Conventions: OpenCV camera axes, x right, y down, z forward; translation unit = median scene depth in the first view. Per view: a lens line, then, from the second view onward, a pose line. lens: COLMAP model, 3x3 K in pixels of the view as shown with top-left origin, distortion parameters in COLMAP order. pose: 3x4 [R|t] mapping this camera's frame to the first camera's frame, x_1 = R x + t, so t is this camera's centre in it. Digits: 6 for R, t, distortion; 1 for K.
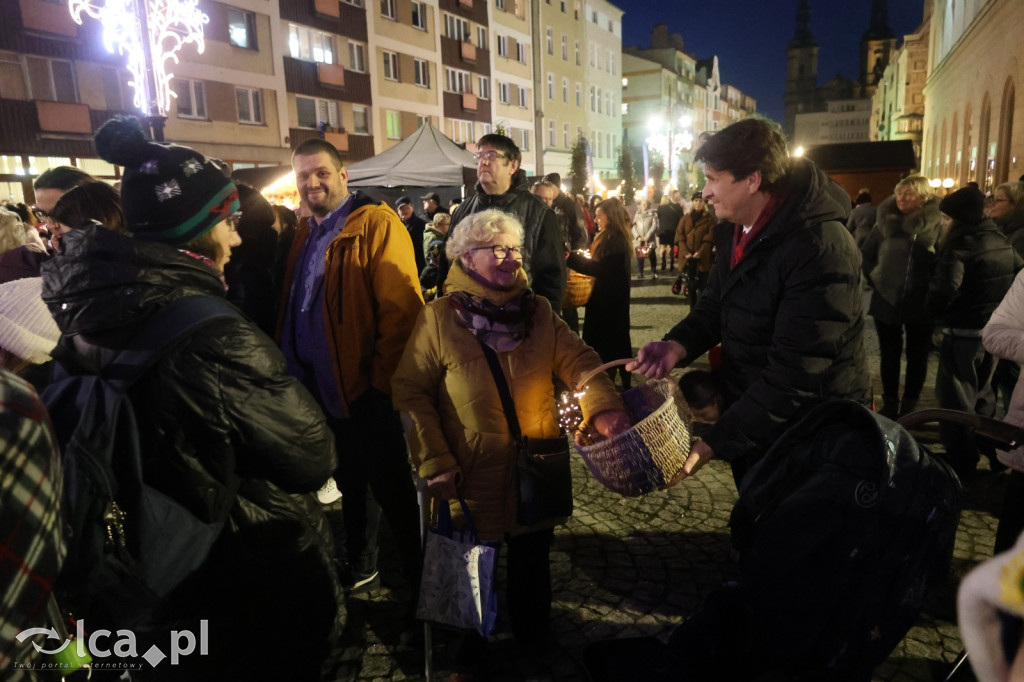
lens RADIAL K [[710.9, 0, 515.4], [0, 710.9, 337.6], [0, 0, 1]] dist [0.007599, -0.002984]
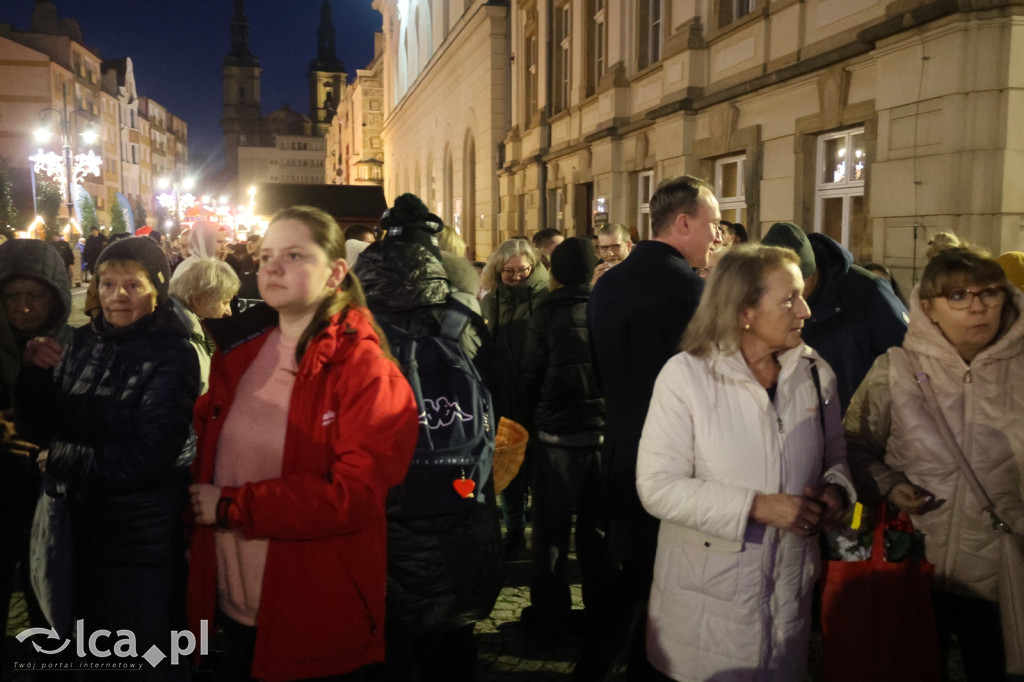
lens RADIAL K [[941.4, 0, 515.5], [0, 941.4, 339.2], [0, 0, 1]] dist [-0.000930, 0.013454]
pose [[0.795850, -0.019939, 0.605165, 0.005054], [0.079204, 0.994298, -0.071401, -0.004872], [-0.600291, 0.104756, 0.792891, 0.025304]]
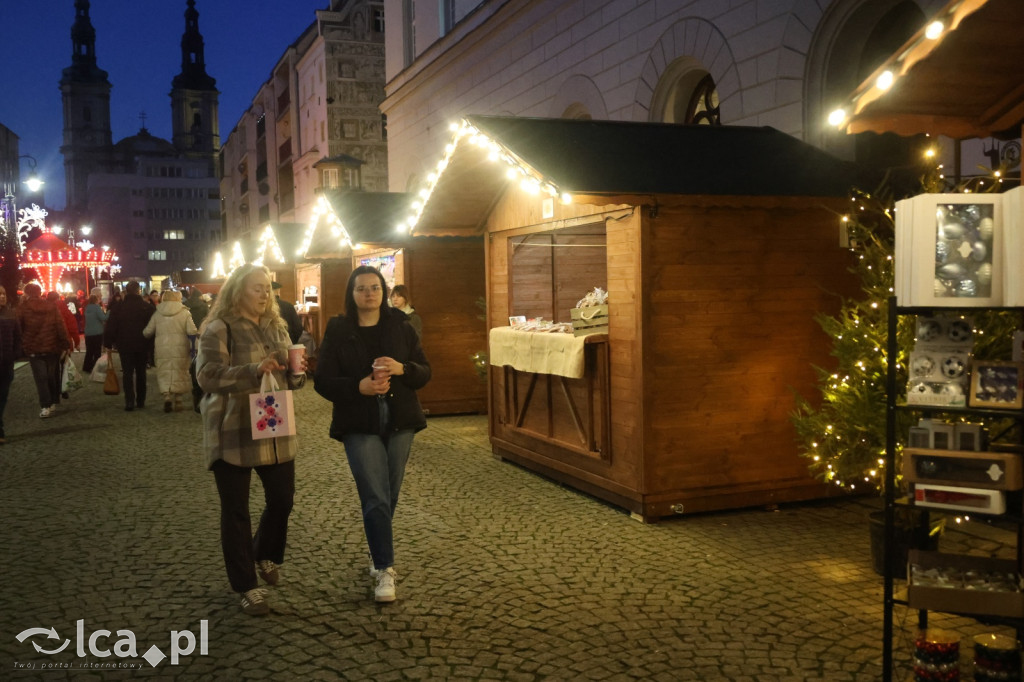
lens RADIAL K [[965.8, 0, 511.8], [0, 965.8, 338.5], [0, 0, 1]] dist [-0.003414, -0.003067]
pose [[0.704311, -0.012531, 0.709781, 0.193343], [0.125456, 0.986304, -0.107076, -0.126706], [-0.698718, 0.164461, 0.696237, 0.622010]]
